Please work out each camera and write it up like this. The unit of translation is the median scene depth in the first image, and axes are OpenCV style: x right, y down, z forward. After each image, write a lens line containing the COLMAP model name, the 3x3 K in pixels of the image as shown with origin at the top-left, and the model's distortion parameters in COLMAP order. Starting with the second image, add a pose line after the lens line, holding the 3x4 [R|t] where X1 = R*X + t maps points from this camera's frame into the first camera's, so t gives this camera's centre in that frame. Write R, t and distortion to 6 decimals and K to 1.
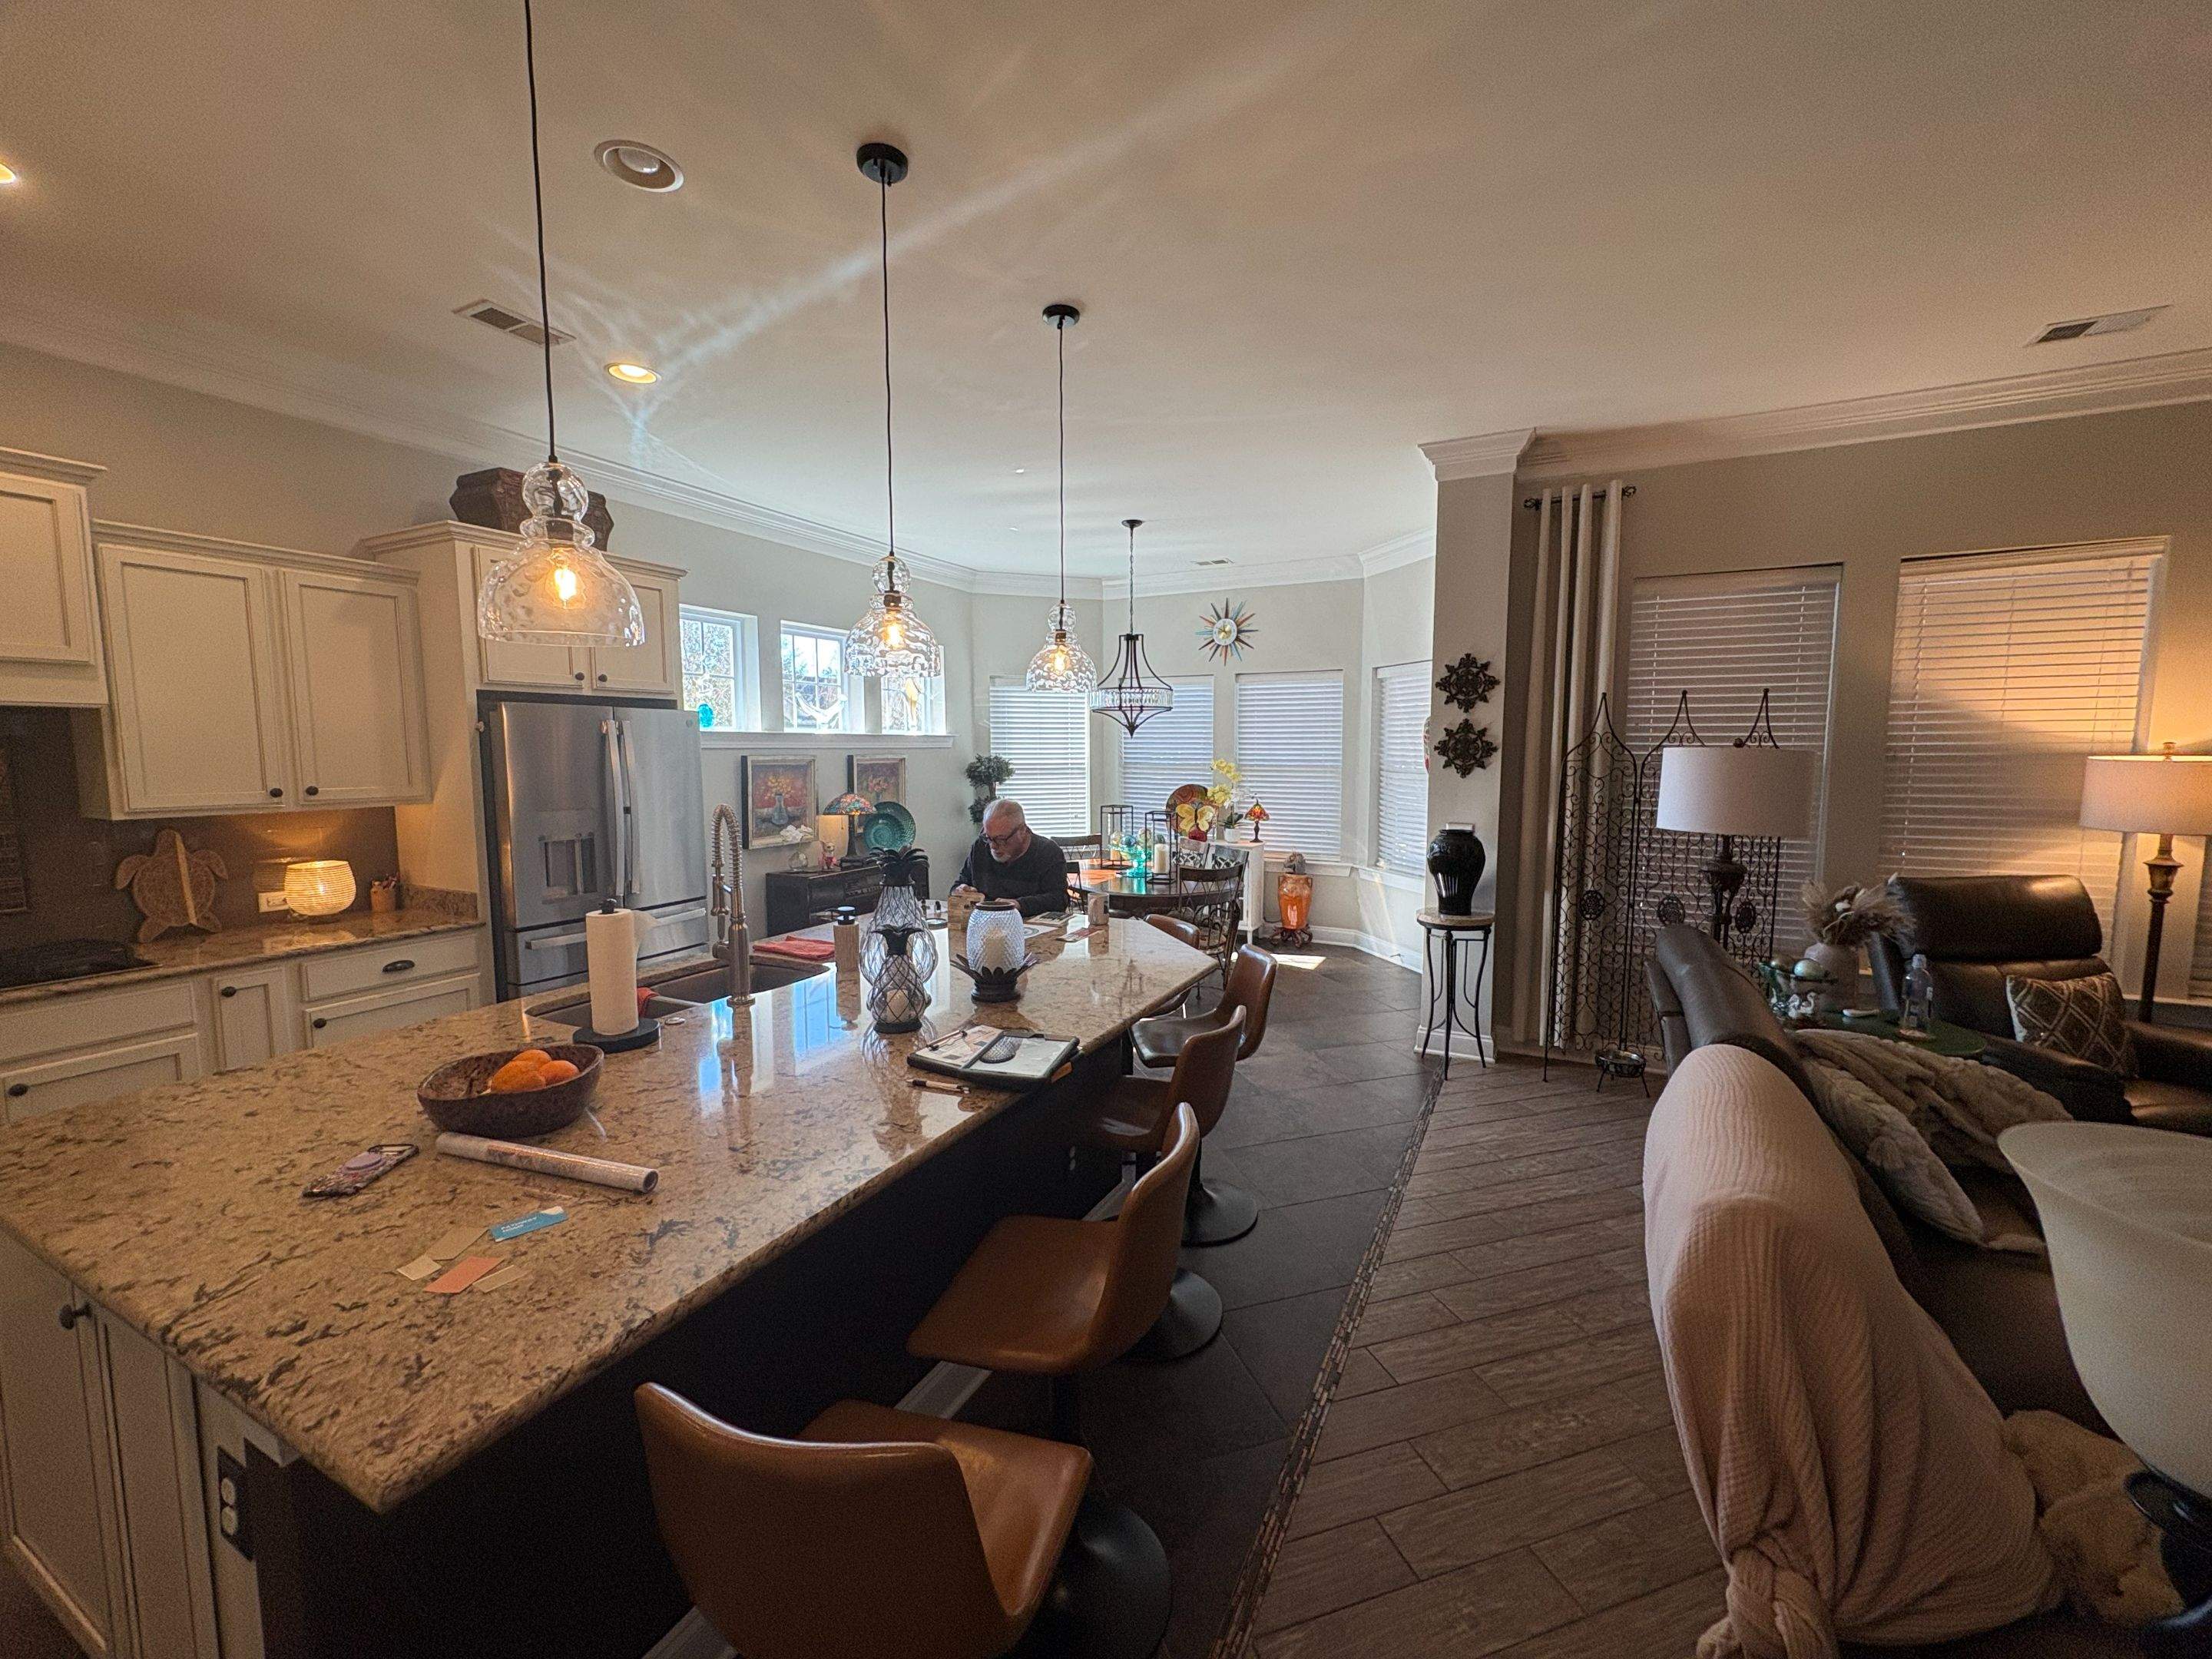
lens RADIAL K [[880.4, 0, 1108.0], [0, 880.4, 830.8], [0, 0, 1]] dist [0.000107, 0.000093]
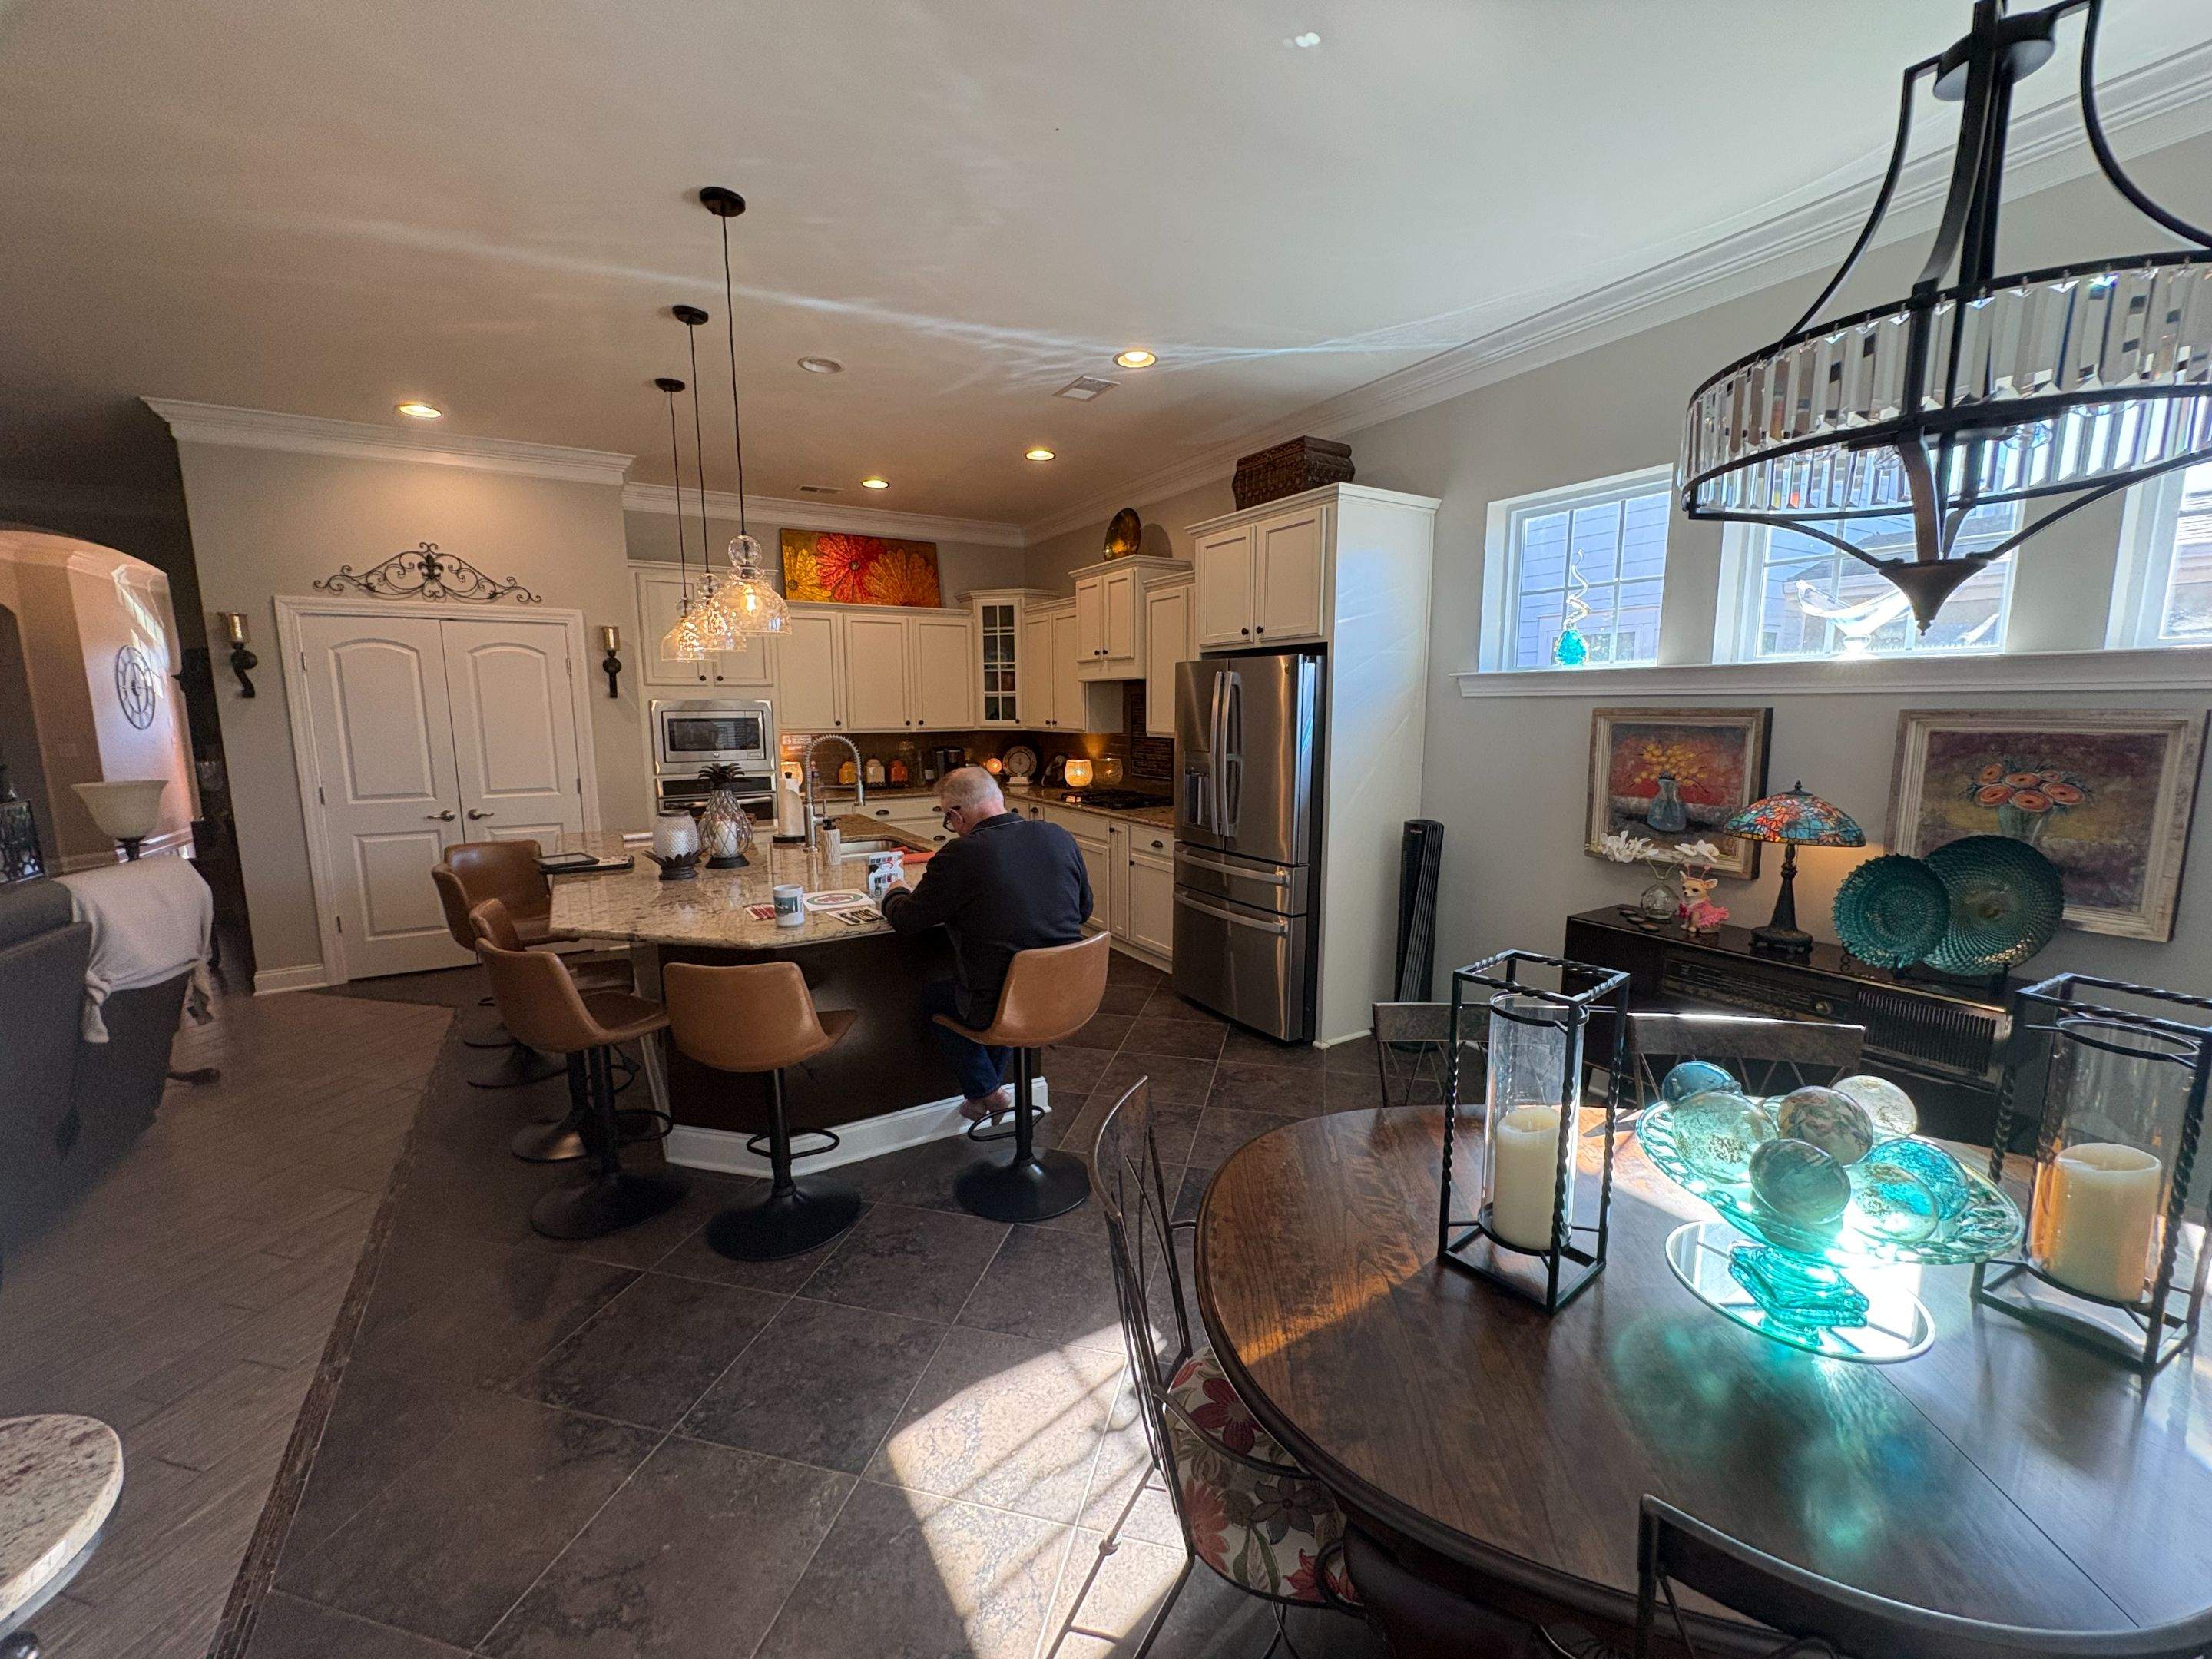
lens RADIAL K [[880.4, 0, 1108.0], [0, 880.4, 830.8], [0, 0, 1]] dist [0.000107, 0.000093]
pose [[-0.528776, 0.124971, -0.839511, 0.397937], [-0.075263, 0.978301, 0.193037, -0.121552], [0.845418, 0.165257, -0.507896, 1.337917]]
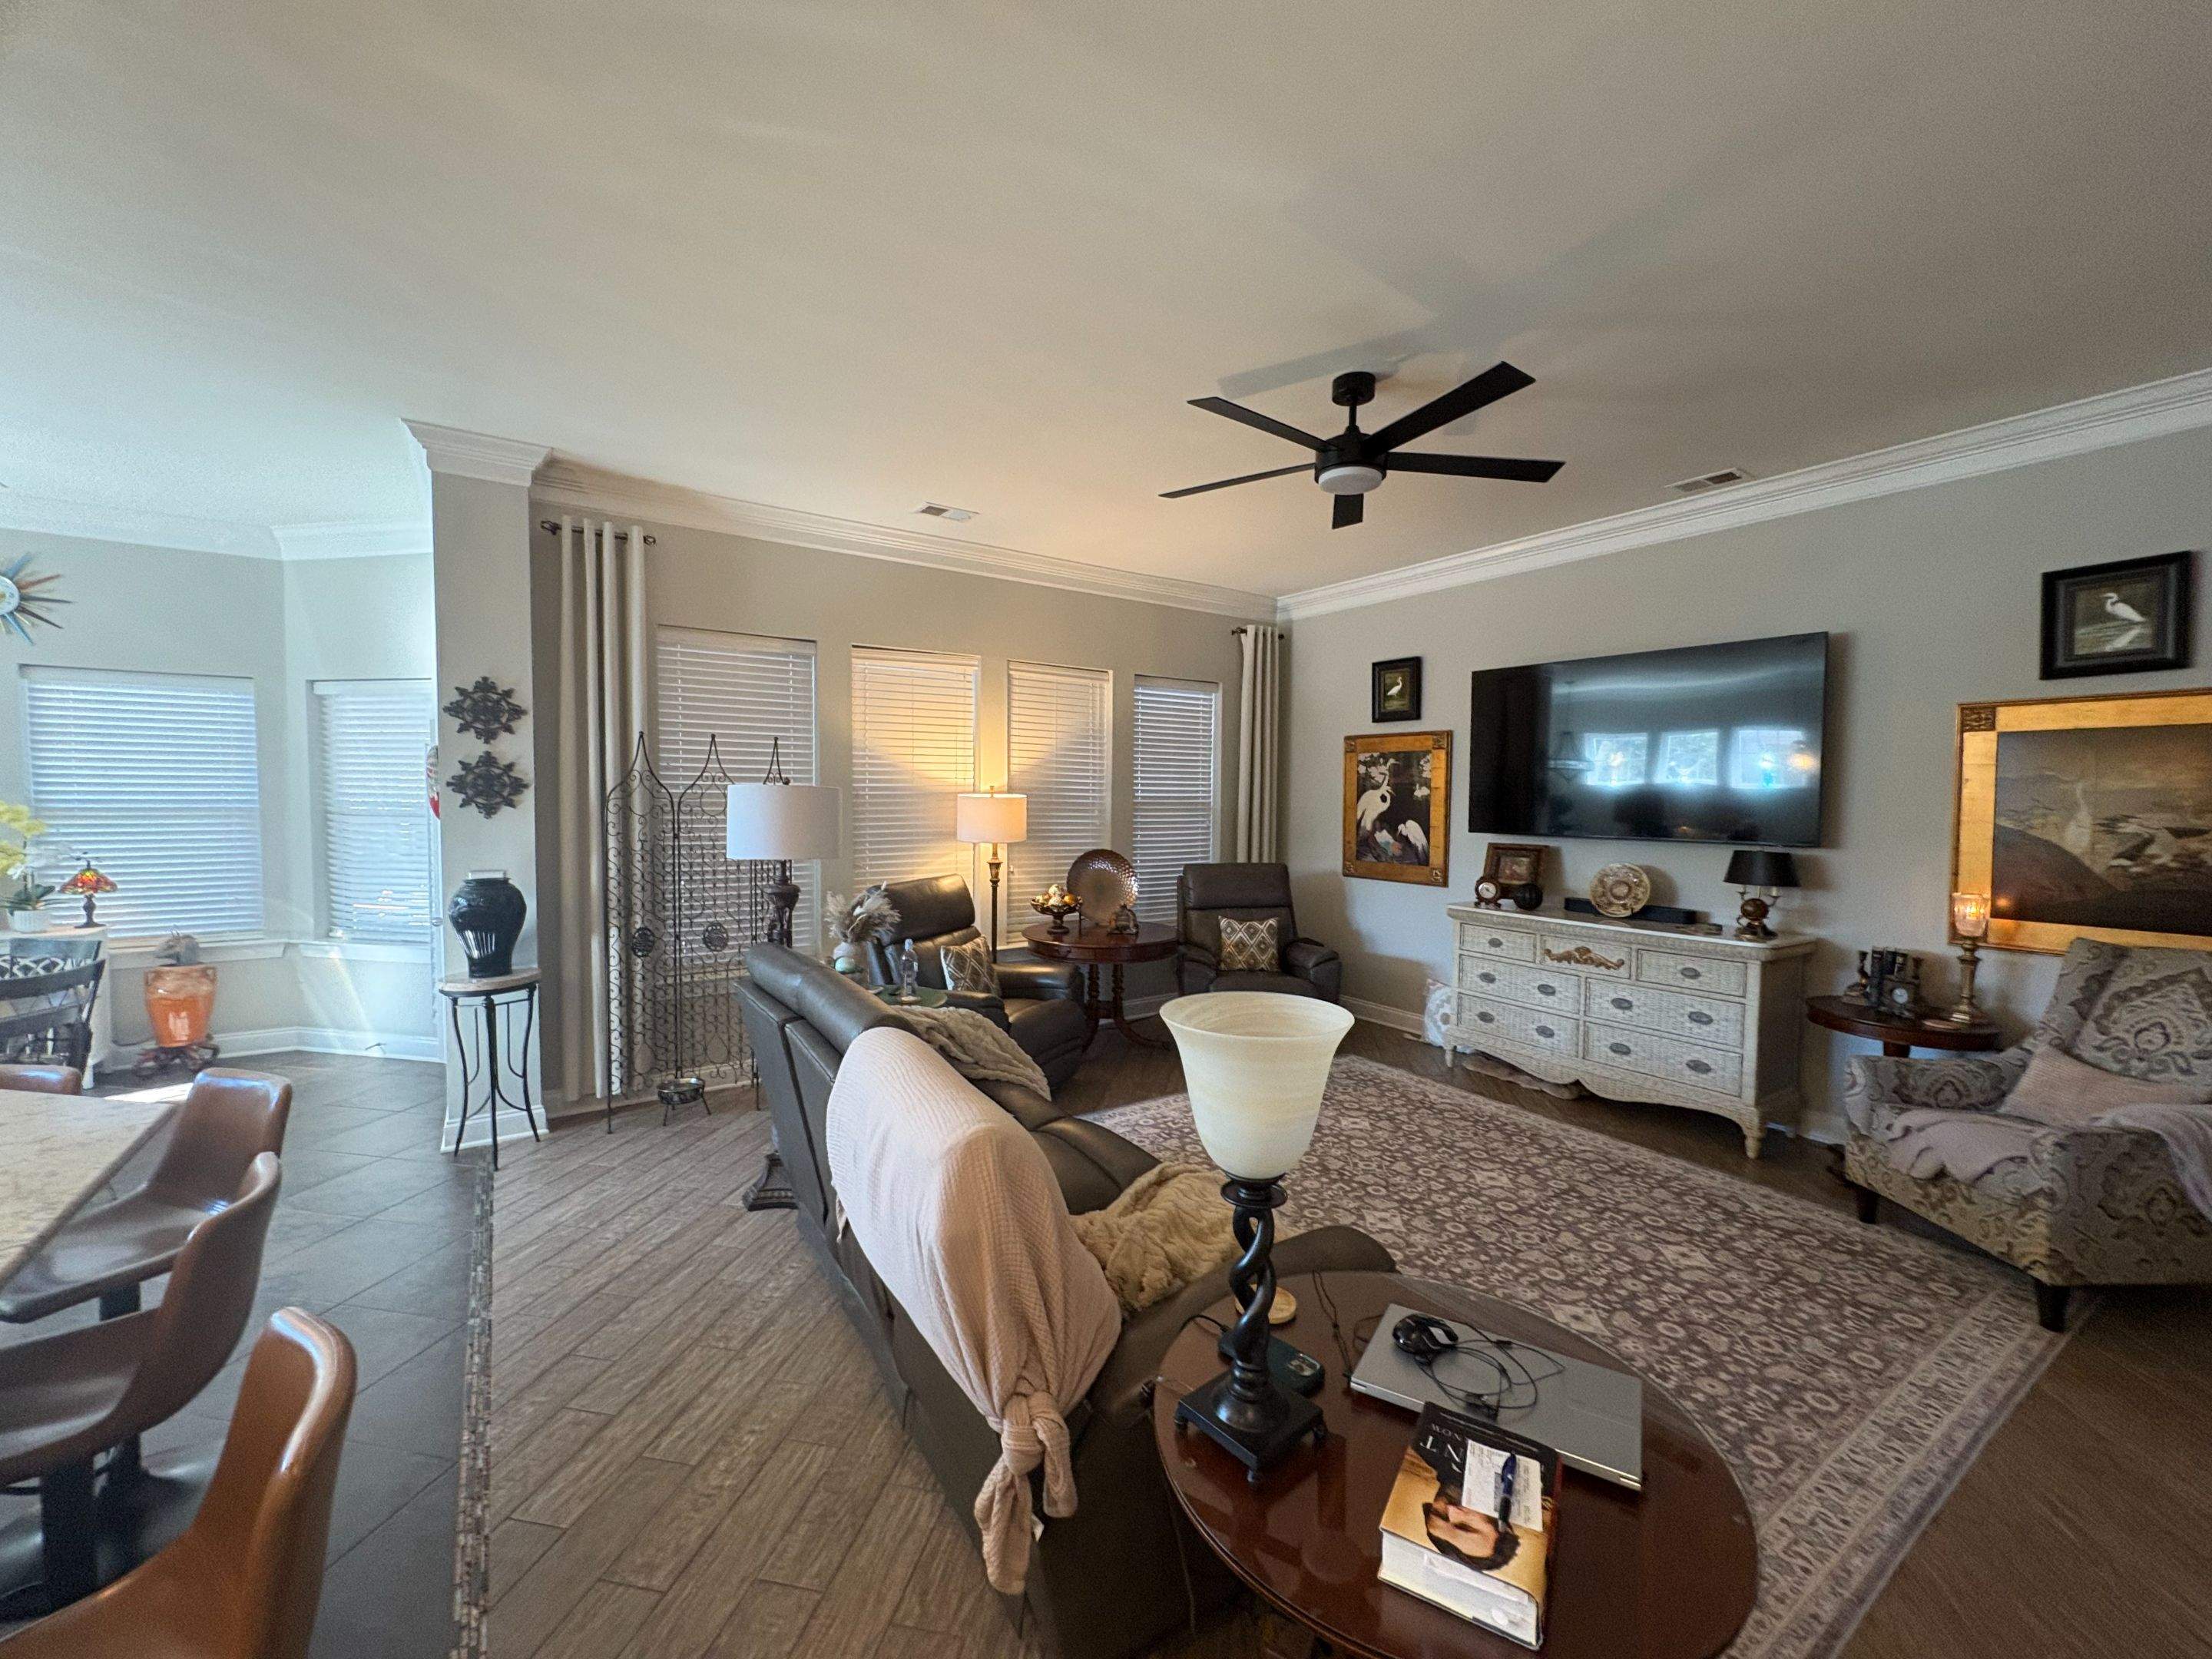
lens RADIAL K [[880.4, 0, 1108.0], [0, 880.4, 830.8], [0, 0, 1]] dist [0.000107, 0.000093]
pose [[0.474113, -0.033815, 0.879814, -0.076243], [0.075325, 0.997156, -0.002266, 0.000331], [-0.877236, 0.067346, 0.475312, 0.050724]]
